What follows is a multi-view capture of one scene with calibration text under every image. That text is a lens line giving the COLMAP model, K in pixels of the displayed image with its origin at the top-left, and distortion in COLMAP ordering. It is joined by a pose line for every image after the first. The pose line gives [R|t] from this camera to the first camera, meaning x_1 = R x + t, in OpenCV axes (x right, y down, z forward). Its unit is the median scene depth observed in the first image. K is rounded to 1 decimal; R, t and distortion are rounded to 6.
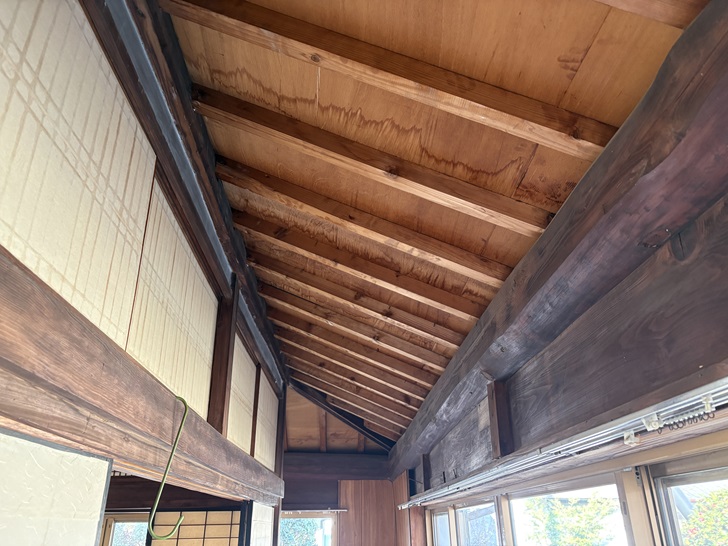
lens RADIAL K [[554.5, 0, 364.0], [0, 554.5, 273.0], [0, 0, 1]] dist [-0.003742, 0.000154]
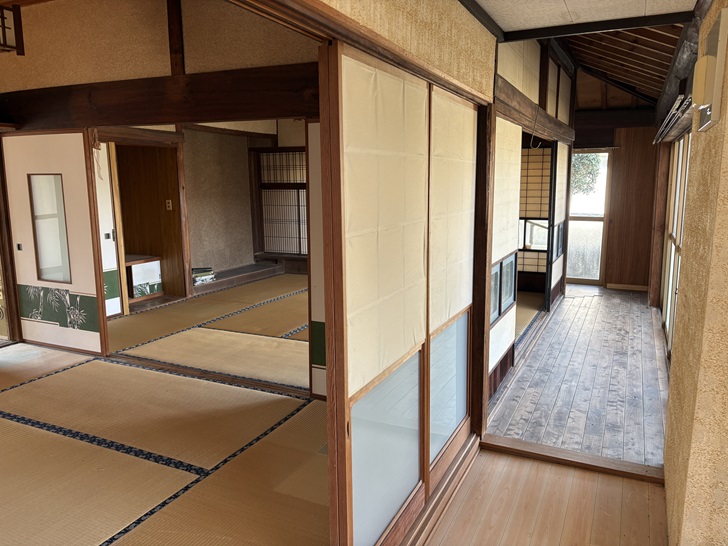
lens RADIAL K [[591.5, 0, 330.4], [0, 591.5, 277.7], [0, 0, 1]] dist [-0.003435, 0.000788]
pose [[0.868885, 0.079624, -0.488569, 0.106411], [0.209208, 0.835433, 0.508217, -0.275788], [0.448633, -0.543794, 0.709237, -0.736034]]
